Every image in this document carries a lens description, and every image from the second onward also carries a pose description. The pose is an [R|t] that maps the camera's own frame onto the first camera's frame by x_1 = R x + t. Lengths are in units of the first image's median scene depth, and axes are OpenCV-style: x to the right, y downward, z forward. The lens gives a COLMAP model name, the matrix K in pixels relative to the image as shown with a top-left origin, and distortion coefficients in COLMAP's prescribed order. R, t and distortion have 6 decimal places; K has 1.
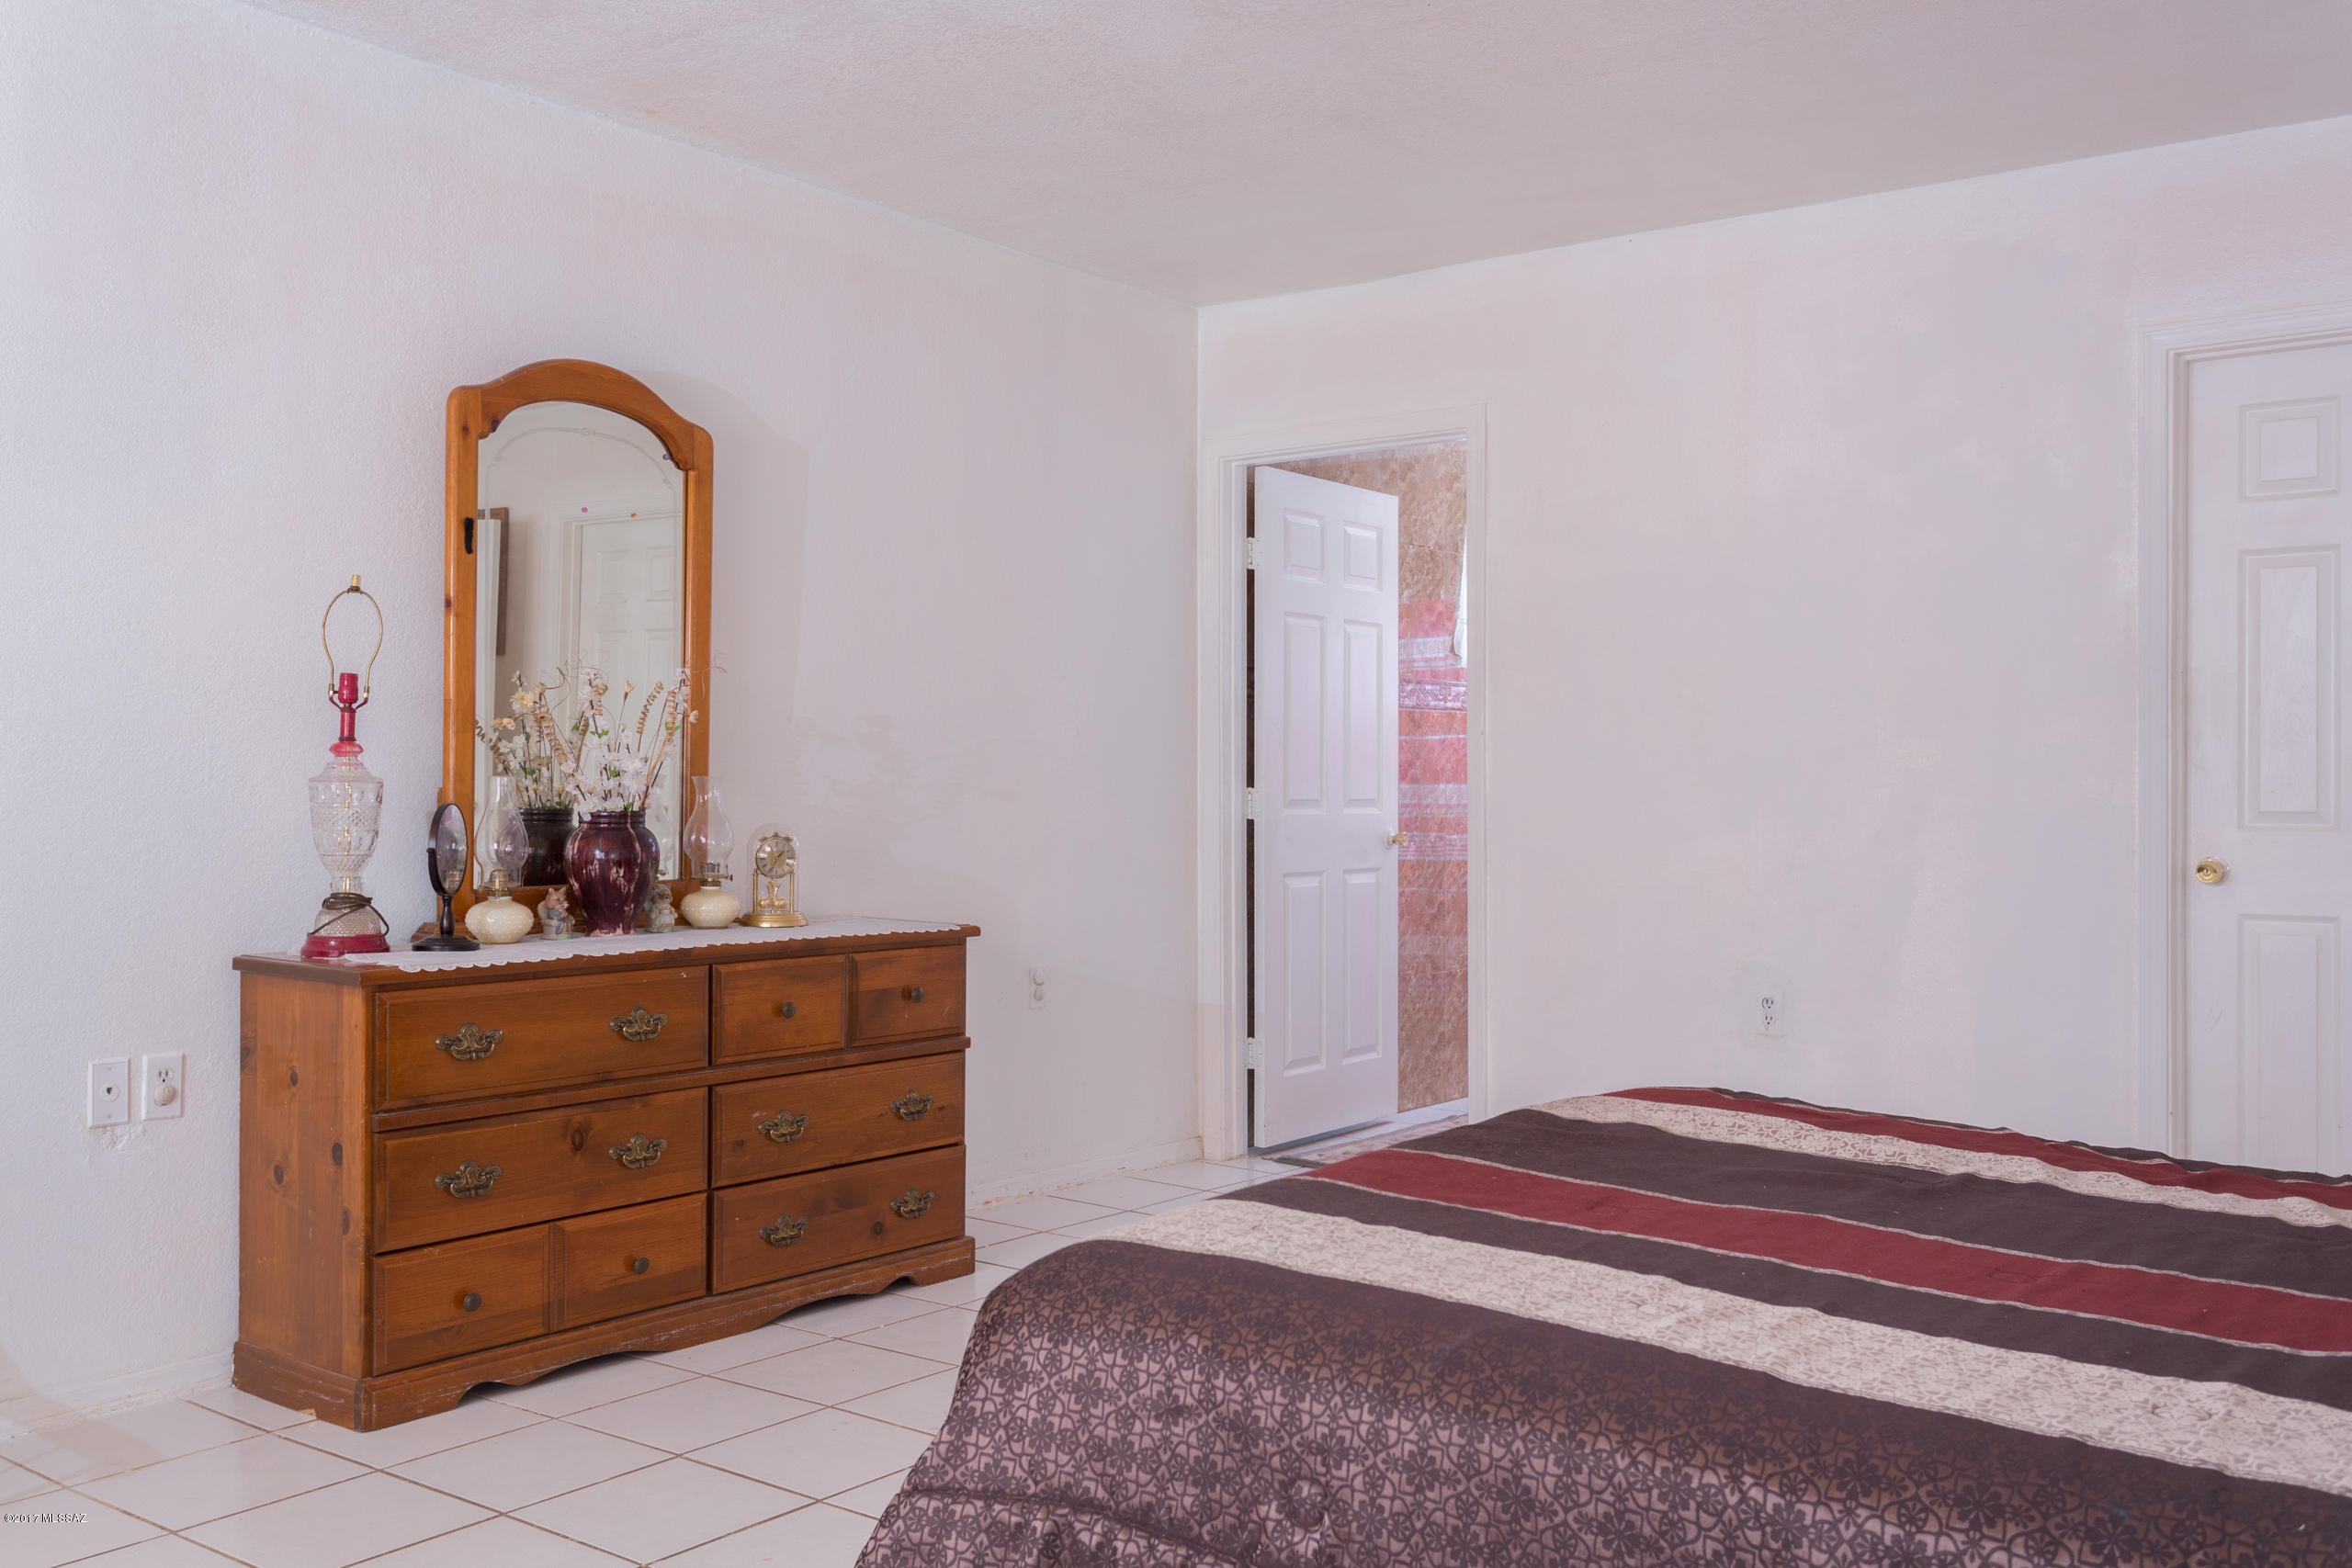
lens RADIAL K [[2014.6, 0, 1173.3], [0, 2014.6, 785.0], [0, 0, 1]] dist [-0.079264, -0.003609]
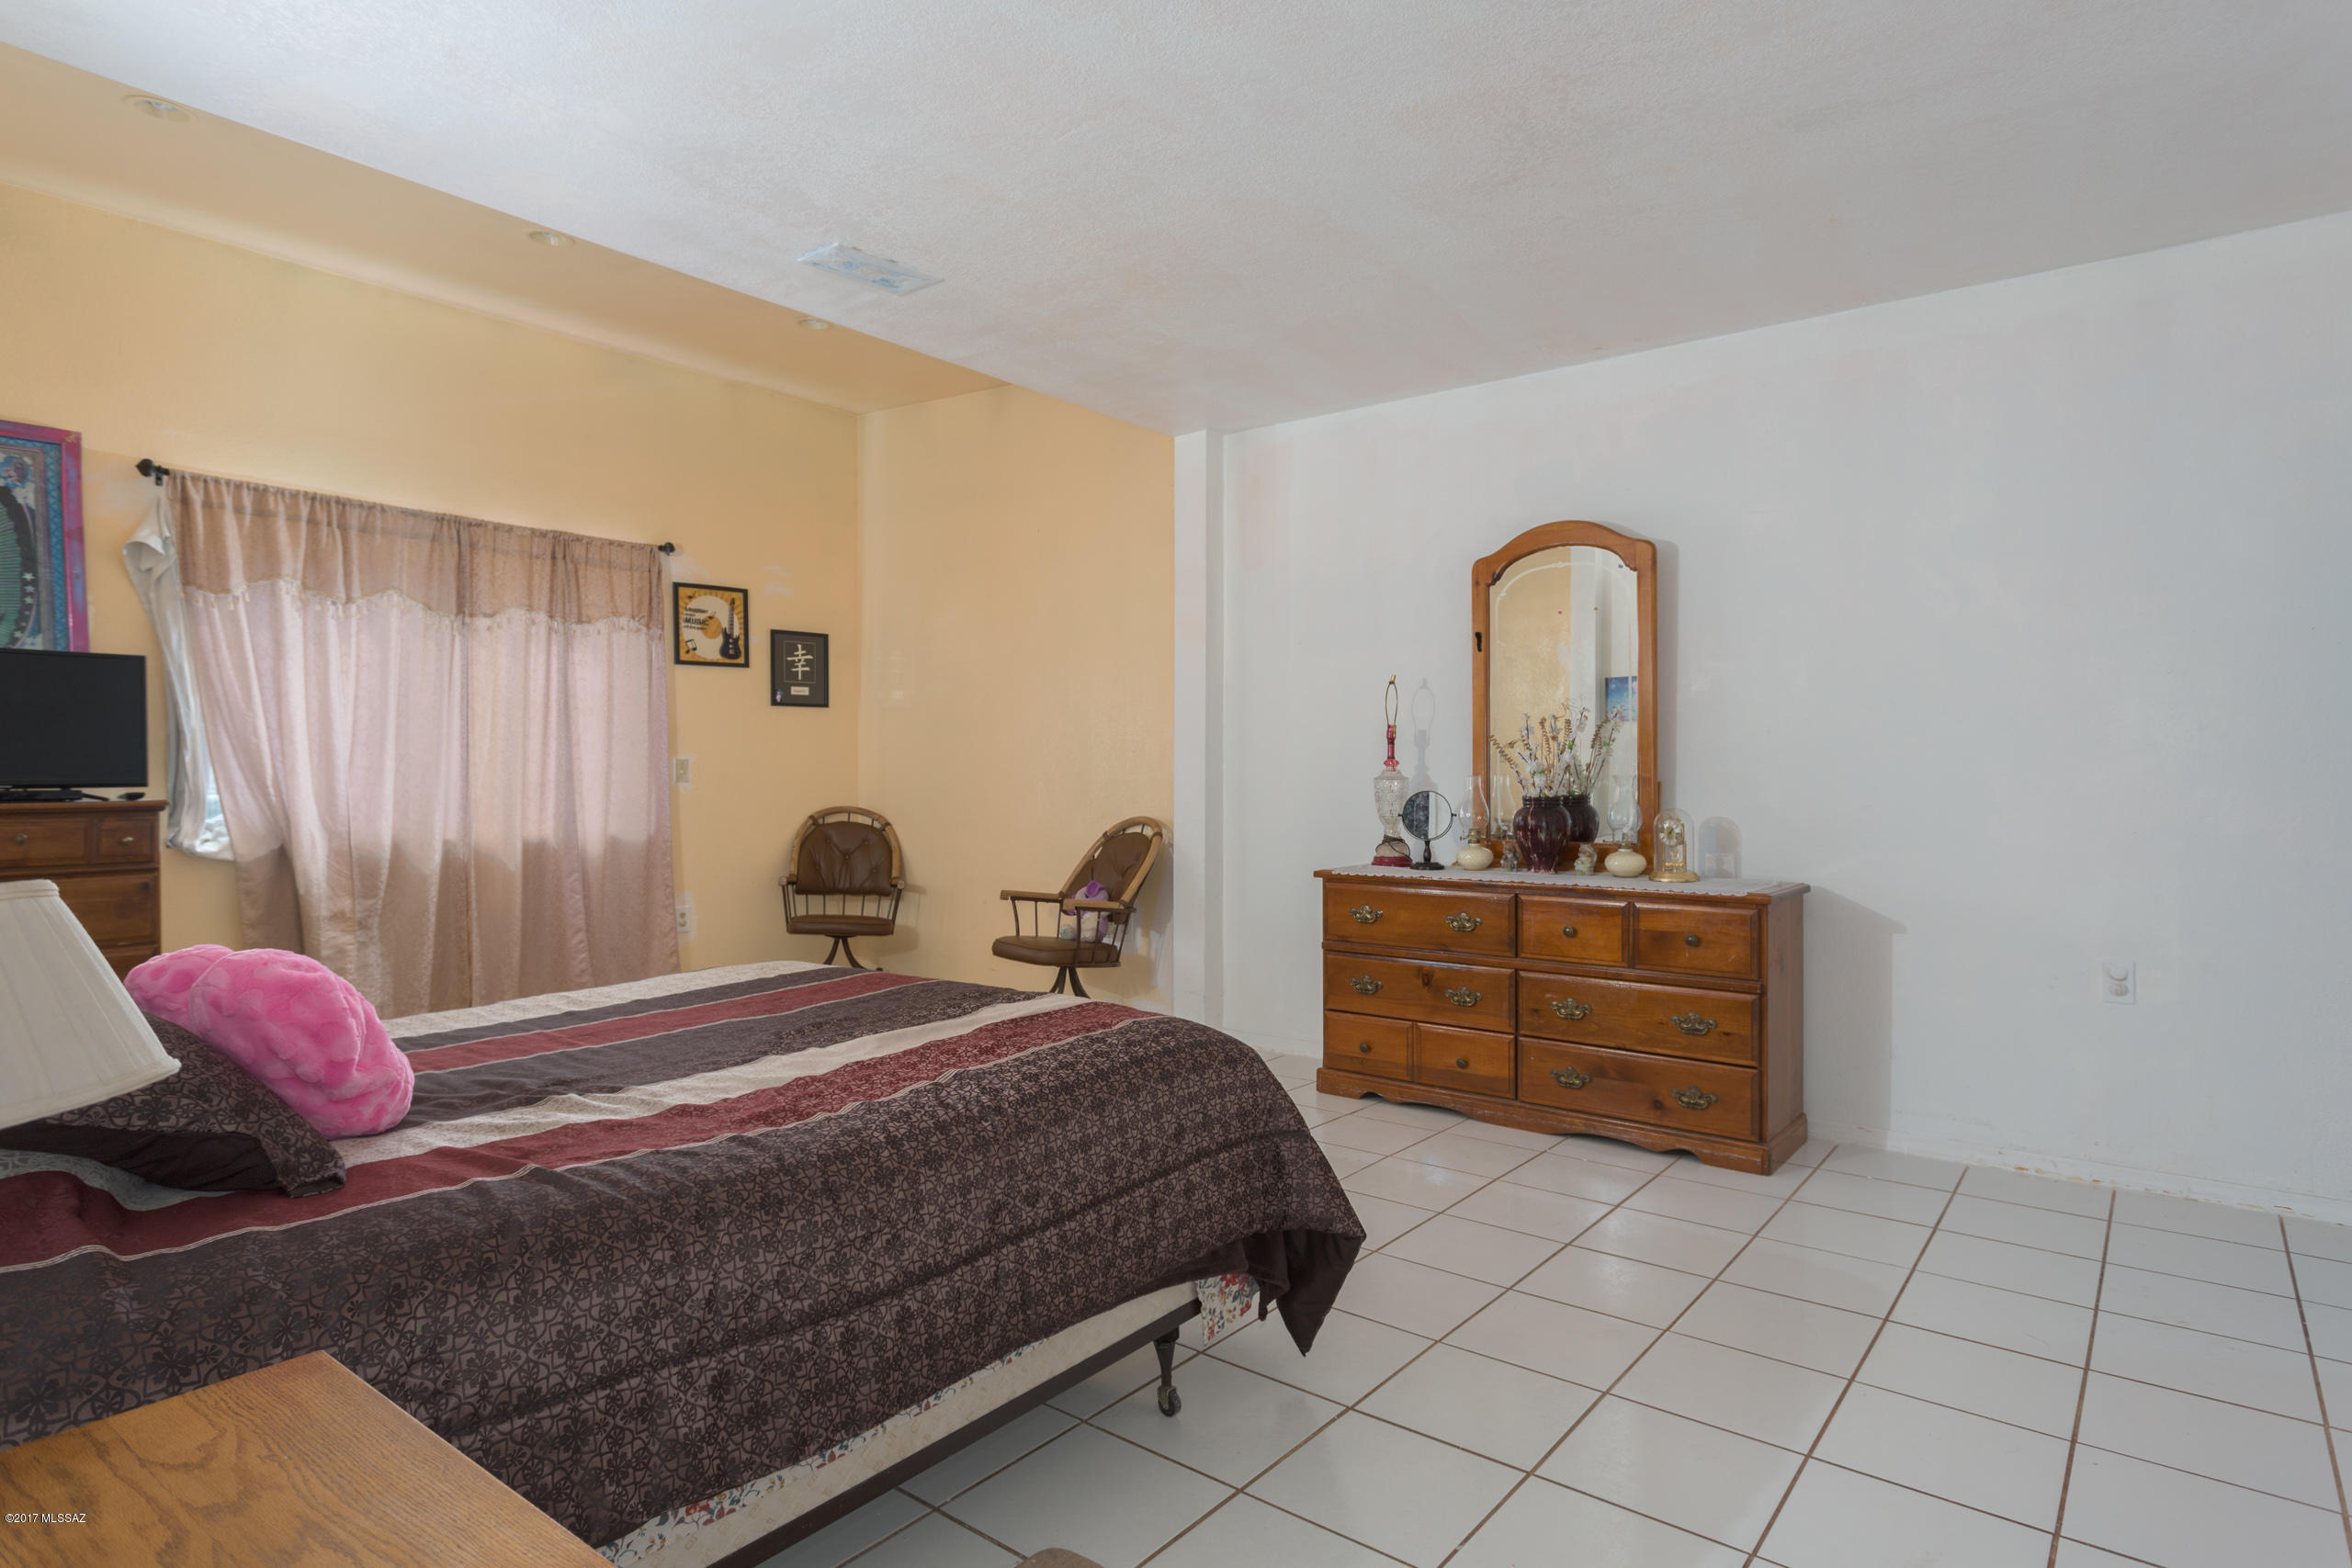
lens RADIAL K [[1278.6, 0, 1170.9], [0, 1278.6, 777.6], [0, 0, 1]] dist [0.004720, 0.000995]
pose [[-0.014736, 0.010180, -0.999840, 0.796332], [0.007272, 0.999923, 0.010073, -0.016573], [0.999865, -0.007123, -0.014809, 0.734834]]
